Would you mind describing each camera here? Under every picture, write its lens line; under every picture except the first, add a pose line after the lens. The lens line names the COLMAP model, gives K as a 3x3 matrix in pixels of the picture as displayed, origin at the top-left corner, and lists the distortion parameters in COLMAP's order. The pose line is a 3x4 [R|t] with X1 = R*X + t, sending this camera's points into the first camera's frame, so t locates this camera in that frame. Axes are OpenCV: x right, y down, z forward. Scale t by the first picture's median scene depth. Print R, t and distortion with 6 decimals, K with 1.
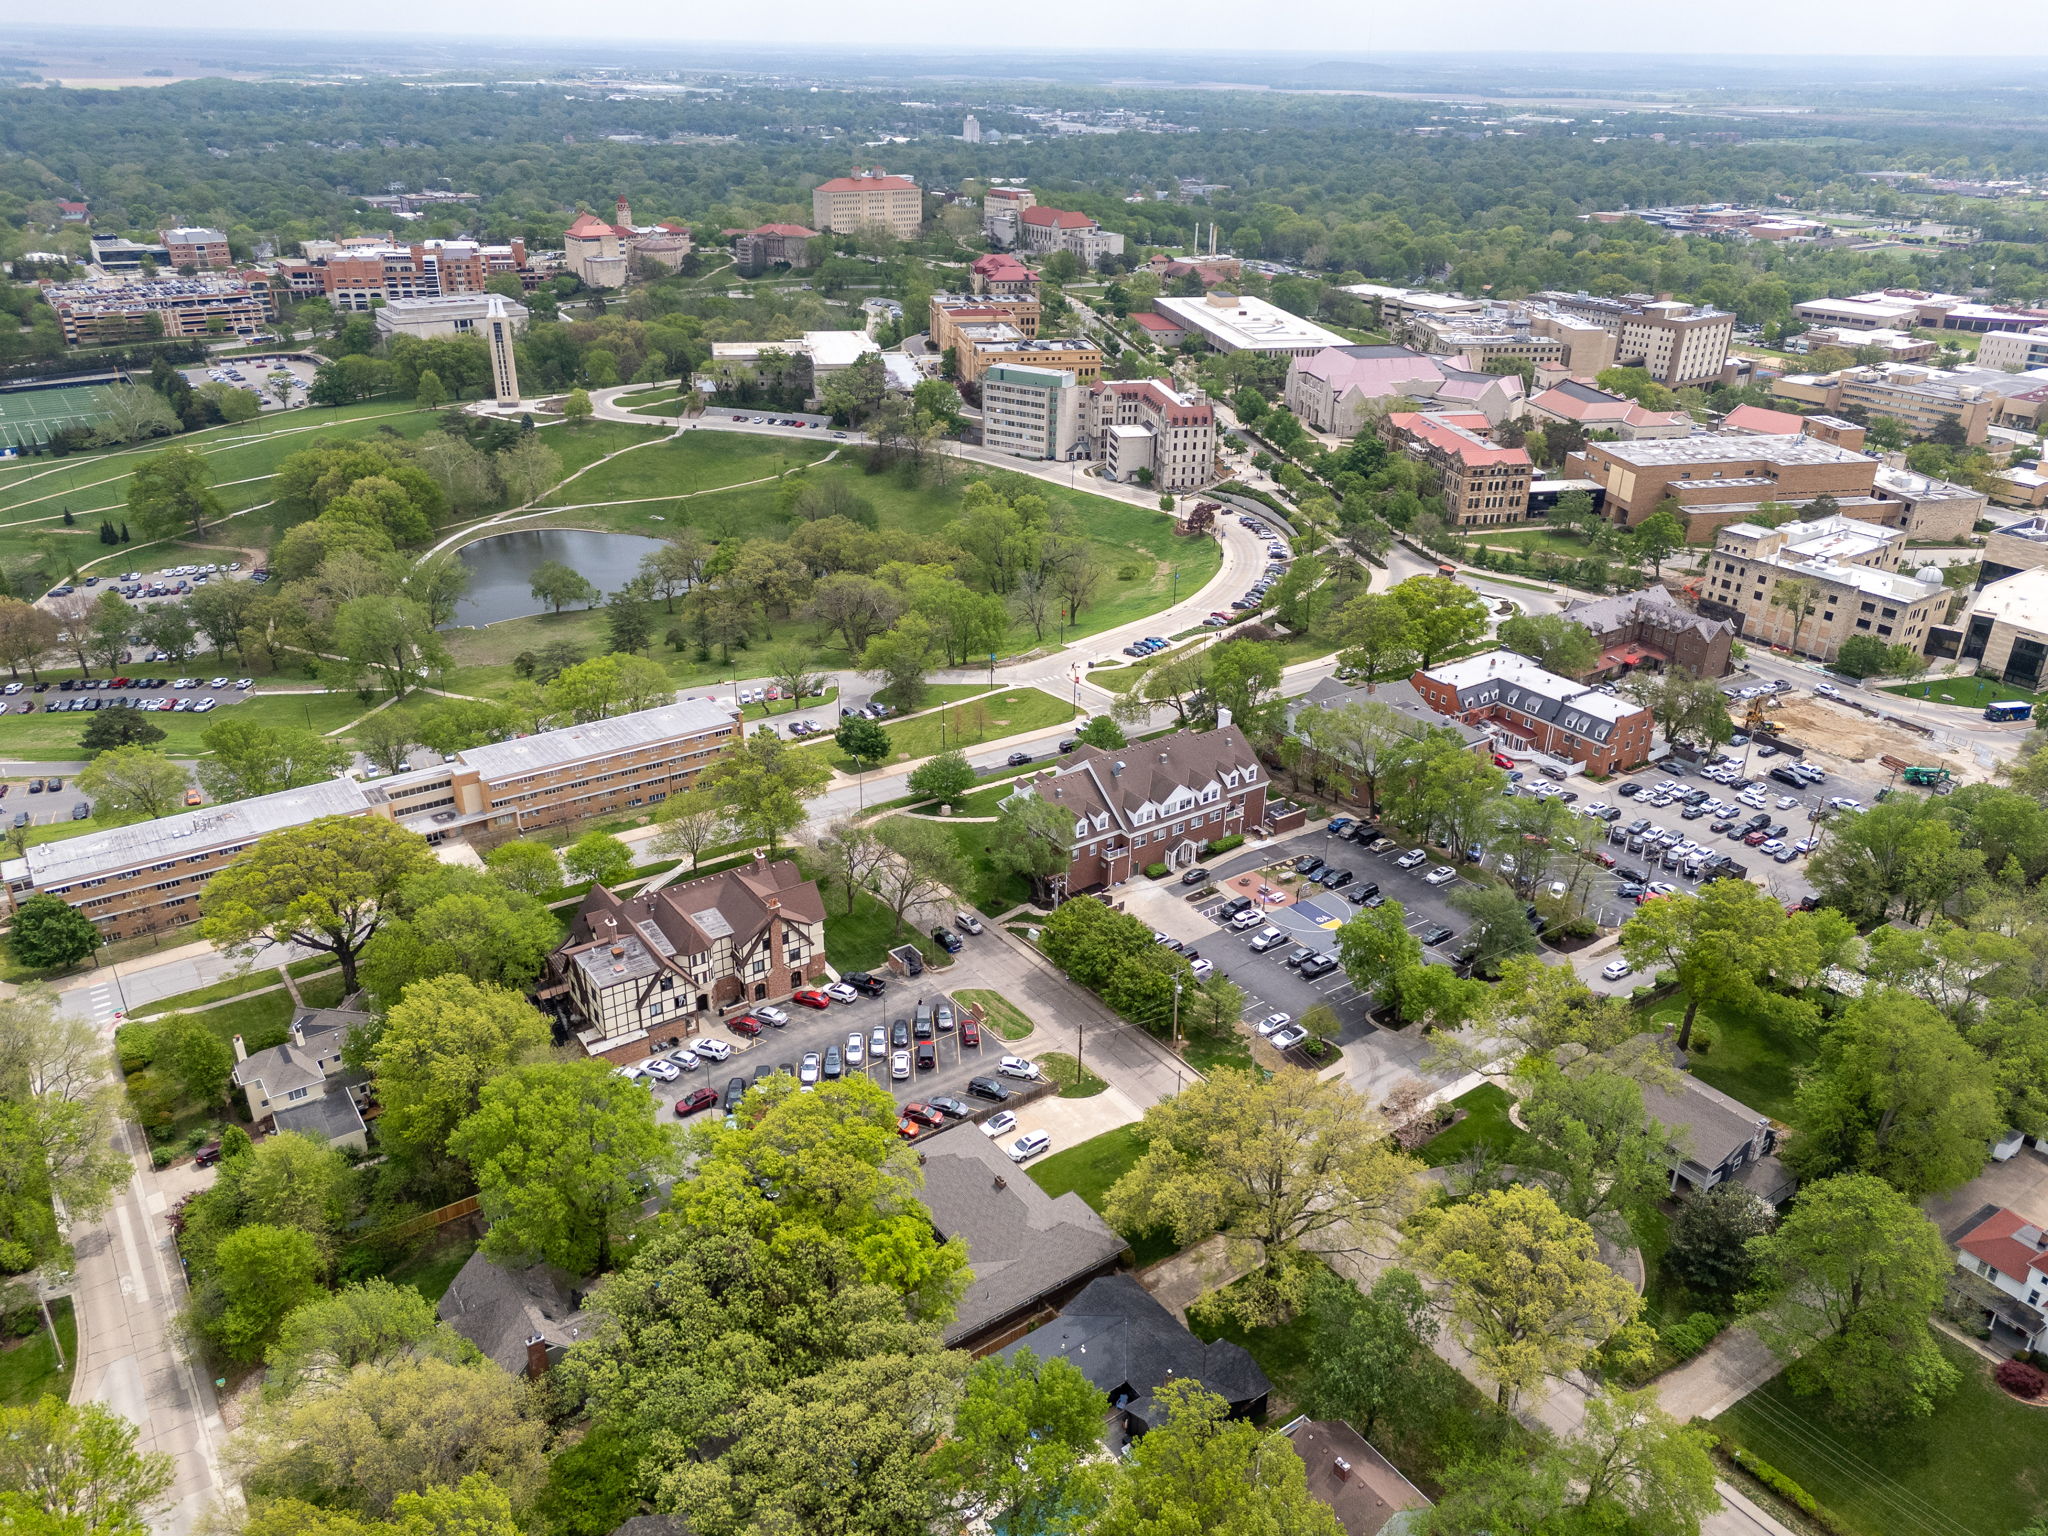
lens RADIAL K [[1451.6, 0, 1024.2], [0, 1451.6, 775.4], [0, 0, 1]] dist [-0.000162, -0.028006]
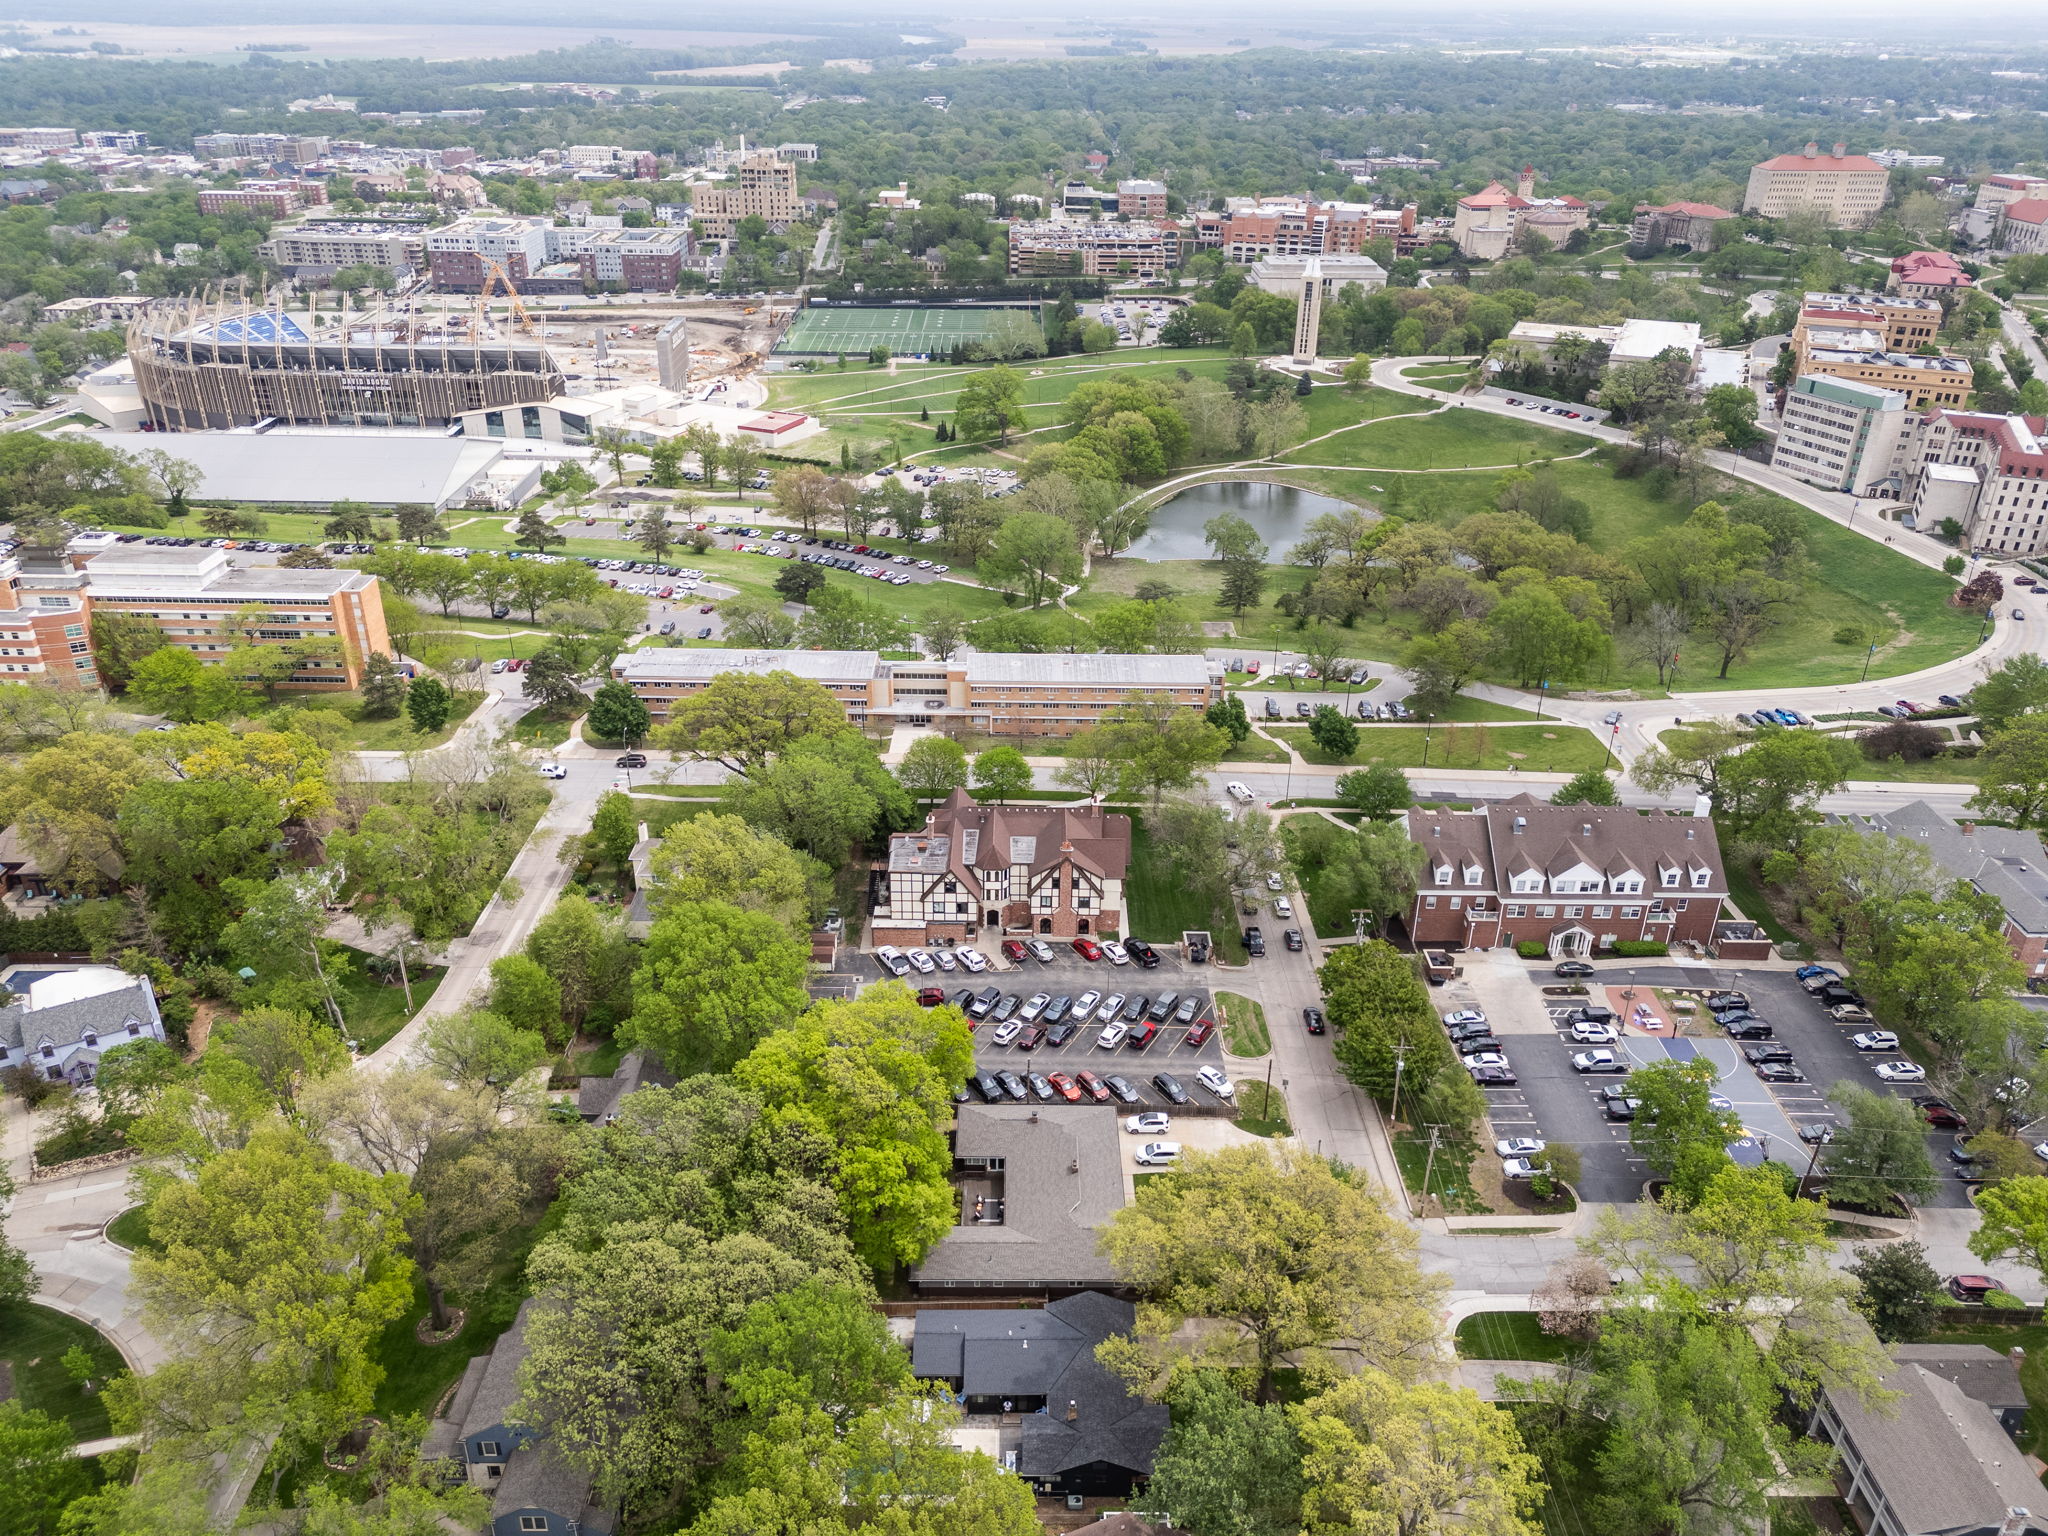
lens RADIAL K [[1459.1, 0, 1020.3], [0, 1459.1, 757.5], [0, 0, 1]] dist [0.003425, -0.025227]
pose [[0.802416, 0.249457, -0.542126, 0.151400], [-0.246148, 0.965914, 0.080131, -0.021011], [0.543636, 0.069145, 0.836468, 0.046185]]
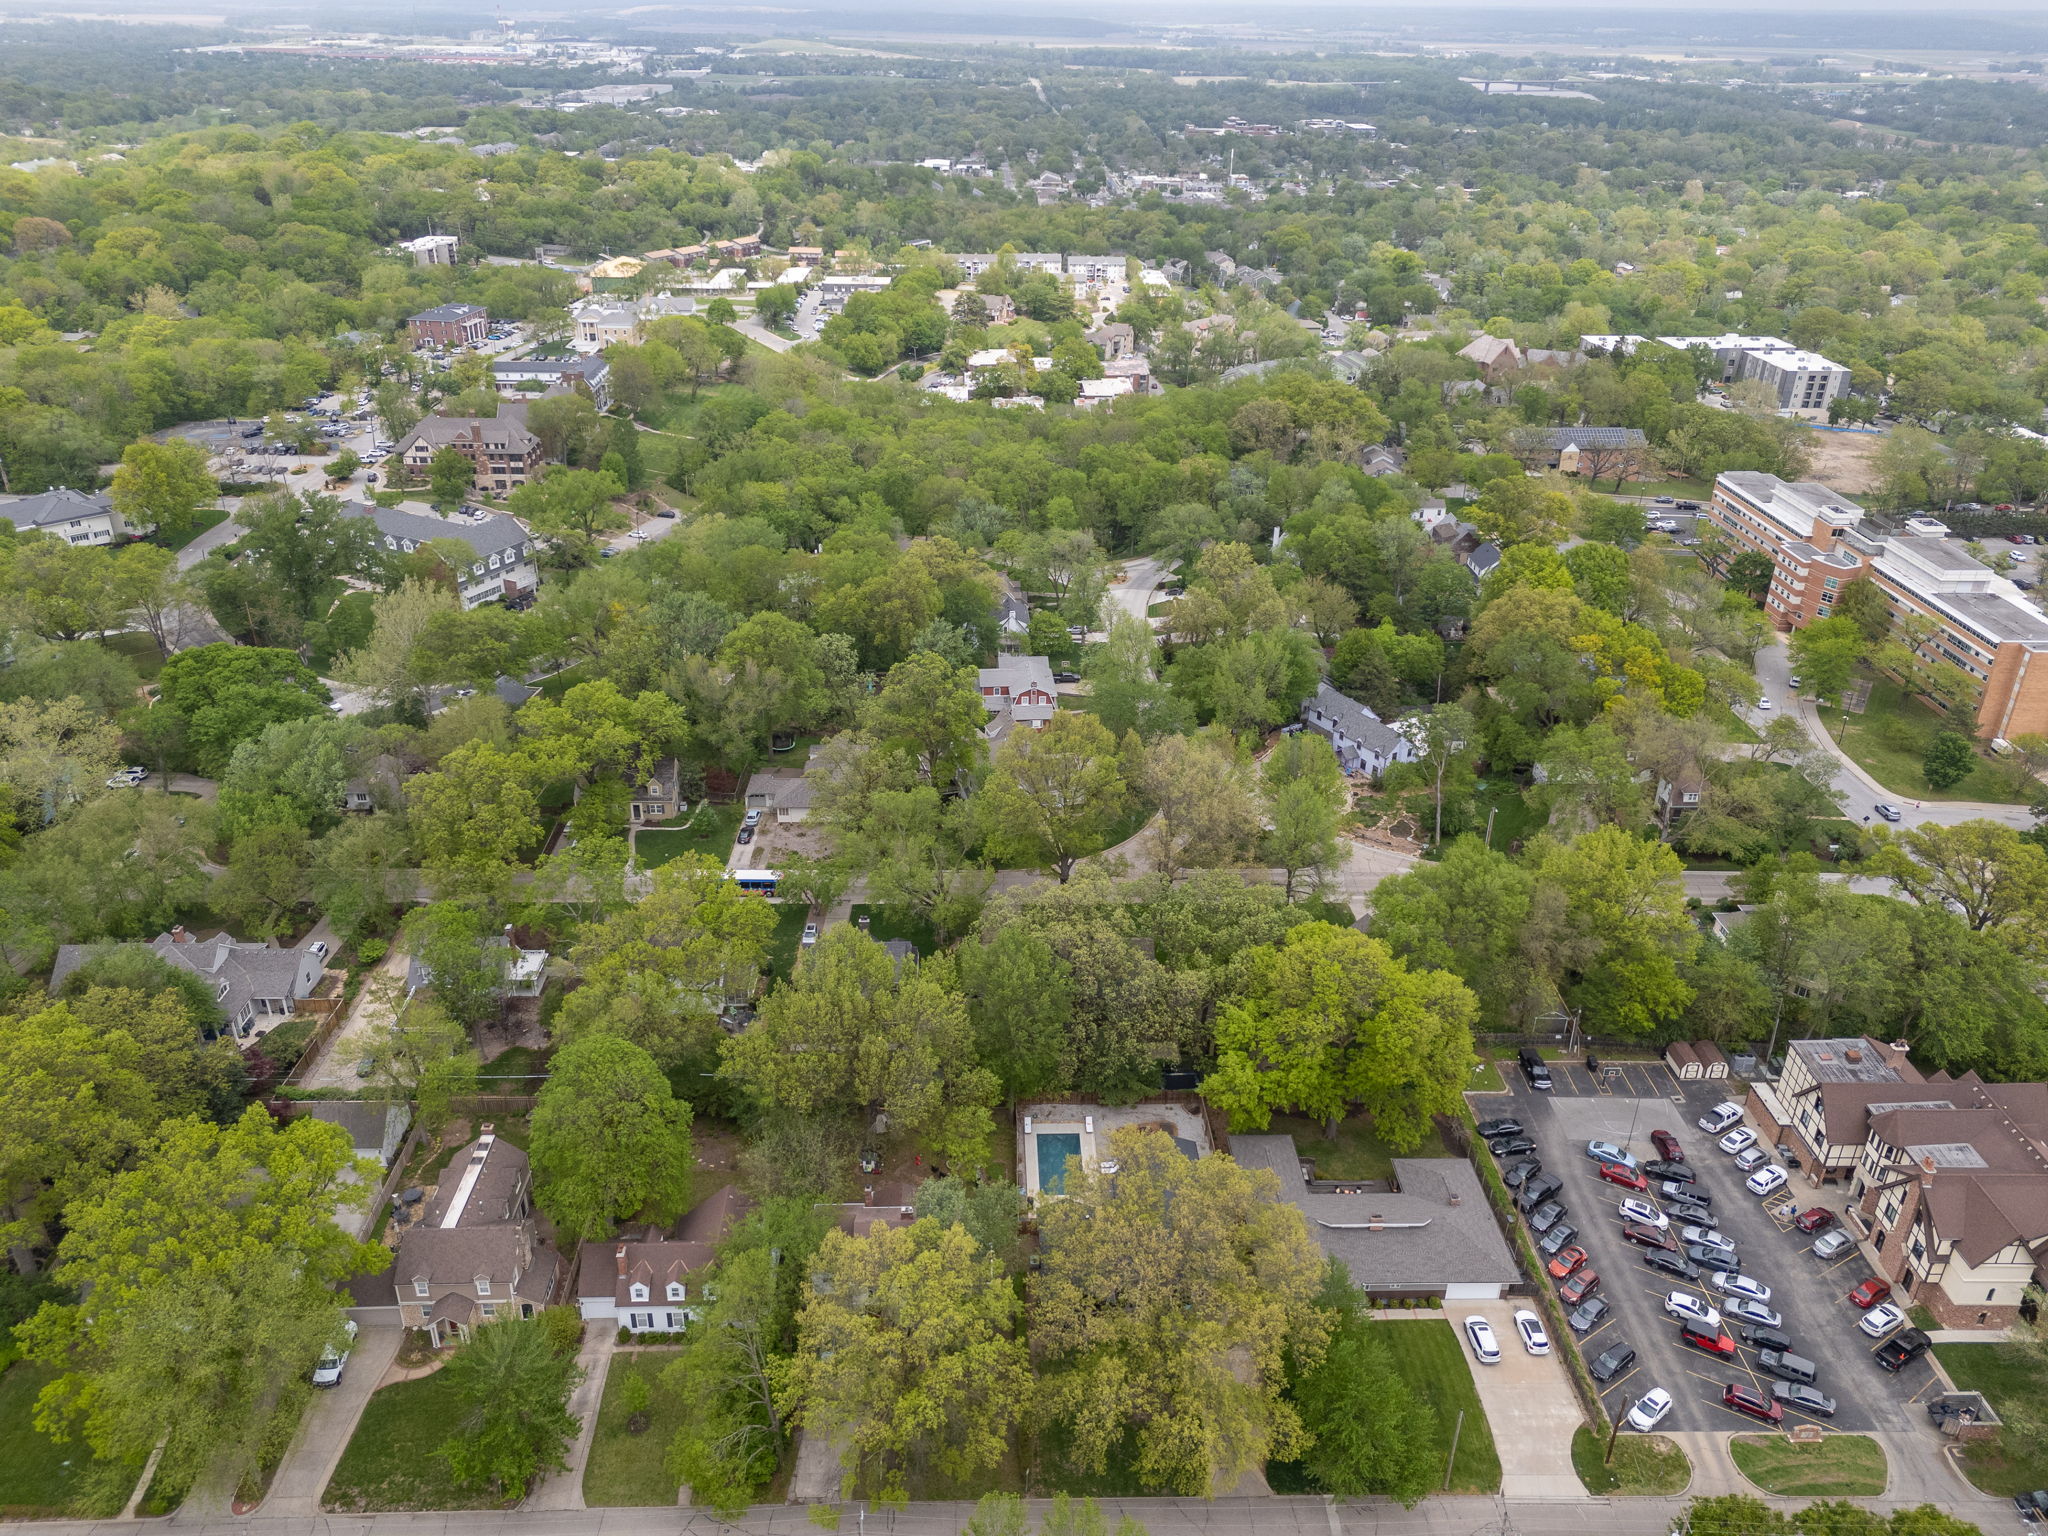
lens RADIAL K [[1451.6, 0, 1024.2], [0, 1451.6, 775.4], [0, 0, 1]] dist [-0.000162, -0.028006]
pose [[-0.572827, 0.349256, -0.741545, 0.257073], [-0.371014, 0.696223, 0.614509, -0.150528], [0.730902, 0.627131, -0.269237, 0.317891]]
